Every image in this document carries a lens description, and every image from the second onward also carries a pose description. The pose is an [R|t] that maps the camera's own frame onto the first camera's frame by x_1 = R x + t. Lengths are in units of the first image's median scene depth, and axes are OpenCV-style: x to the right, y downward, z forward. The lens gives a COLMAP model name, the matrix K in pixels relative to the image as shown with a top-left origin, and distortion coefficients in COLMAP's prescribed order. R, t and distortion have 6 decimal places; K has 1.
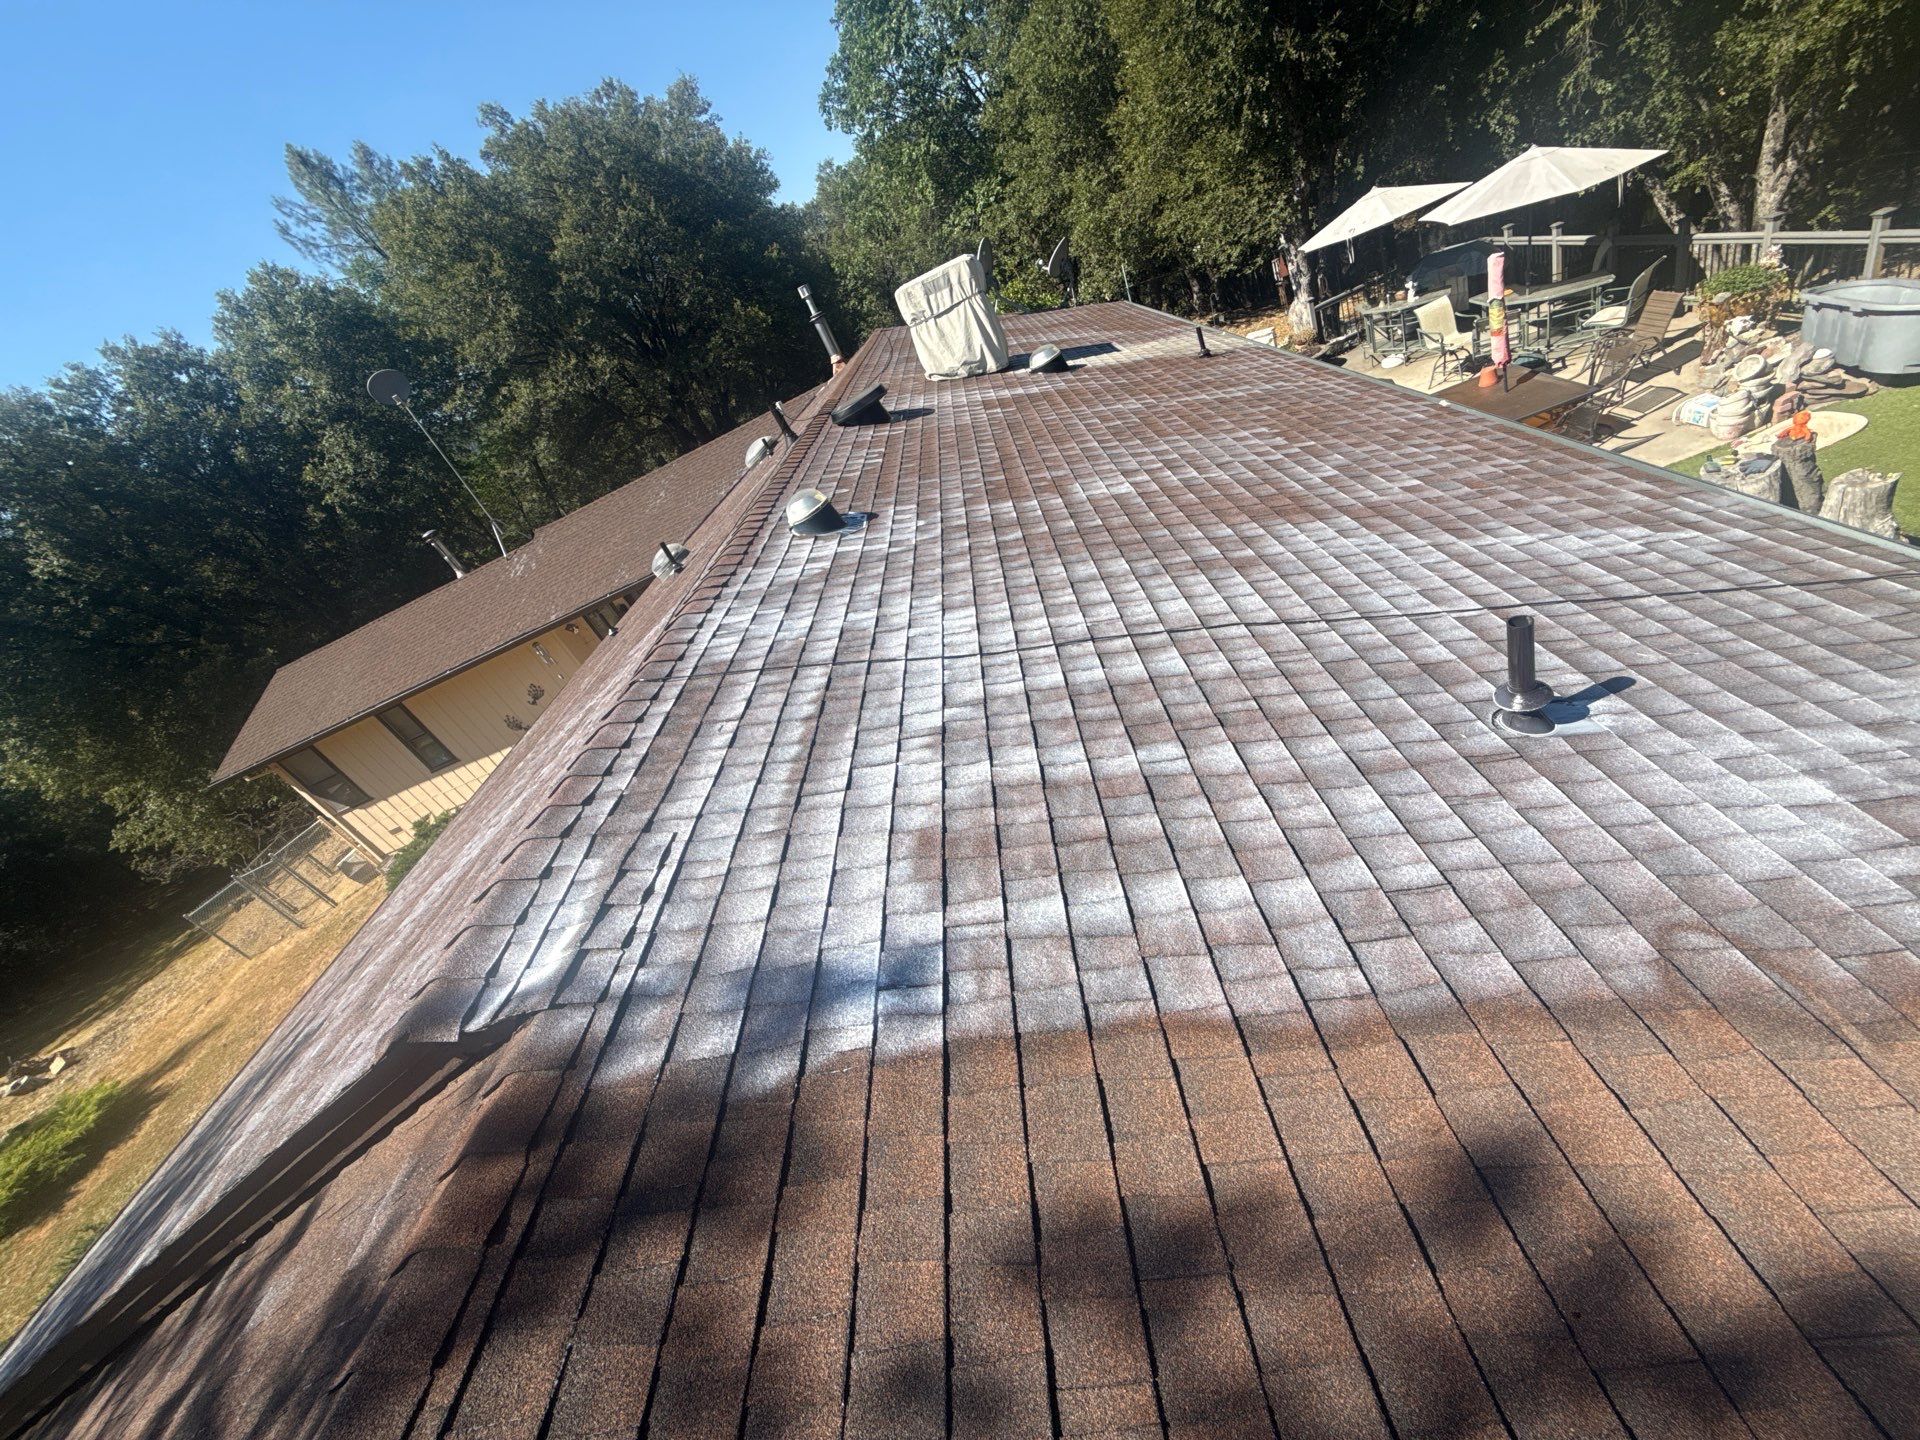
lens RADIAL K [[771.2, 0, 950.3], [0, 771.2, 716.9], [0, 0, 1]] dist [0.001174, -0.000818]
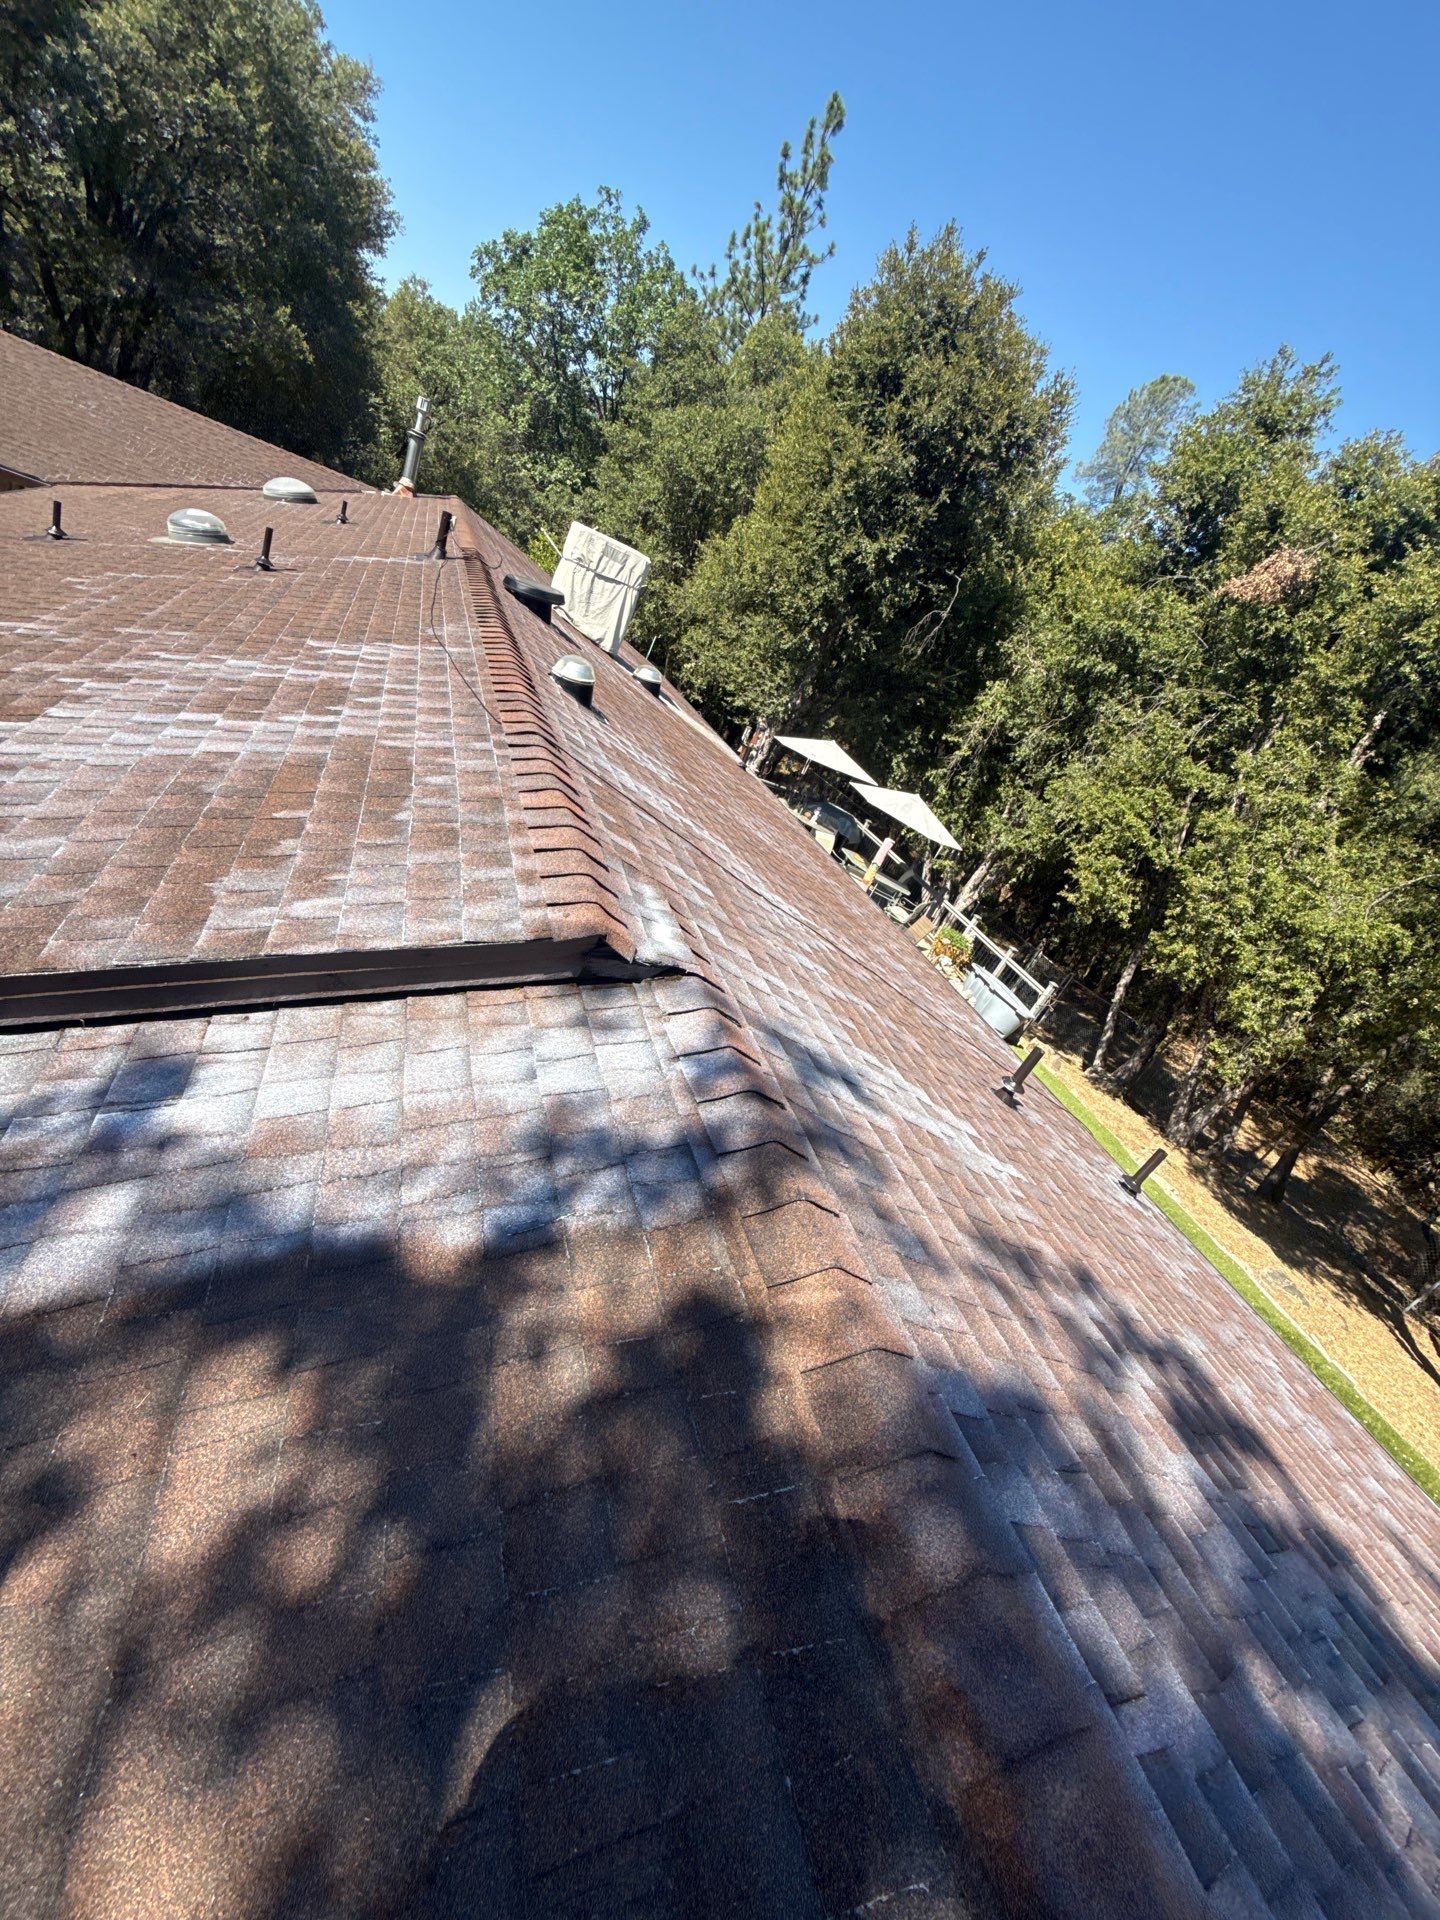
lens RADIAL K [[771.2, 0, 730.0], [0, 771.2, 952.0], [0, 0, 1]] dist [0.001174, -0.000818]
pose [[0.634385, 0.516521, 0.575119, -0.145972], [-0.454689, 0.851010, -0.262757, 0.074984], [-0.625151, -0.094811, 0.774724, 0.001142]]
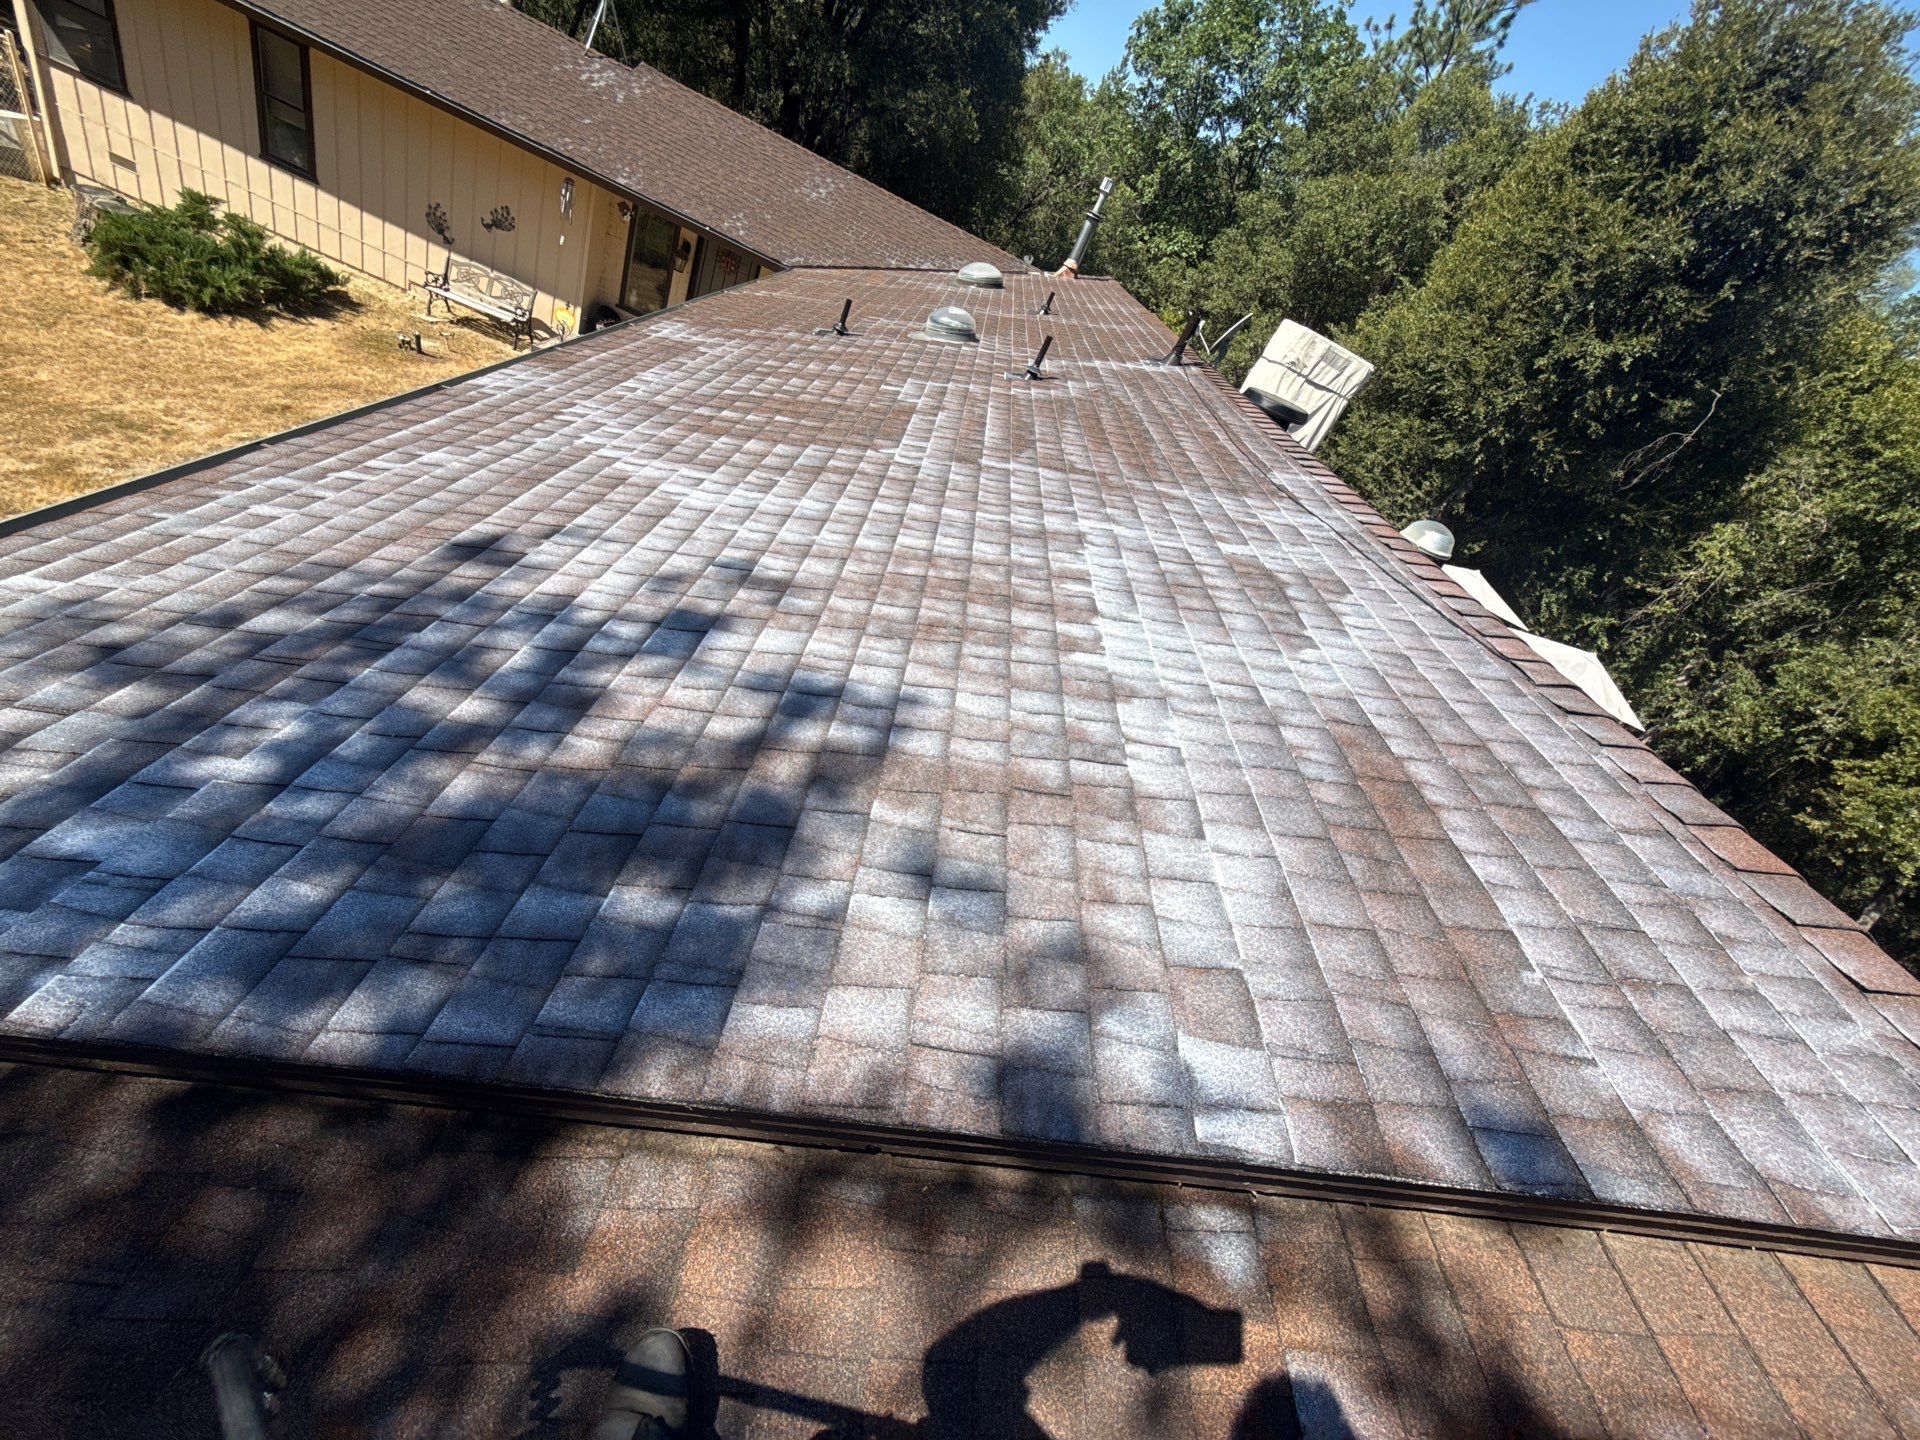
lens RADIAL K [[771.2, 0, 963.6], [0, 771.2, 716.2], [0, 0, 1]] dist [0.001174, -0.000818]
pose [[0.665925, 0.645215, 0.374489, -0.232249], [-0.667340, 0.739587, -0.087571, 0.093286], [-0.333470, -0.191596, 0.923087, 0.105822]]
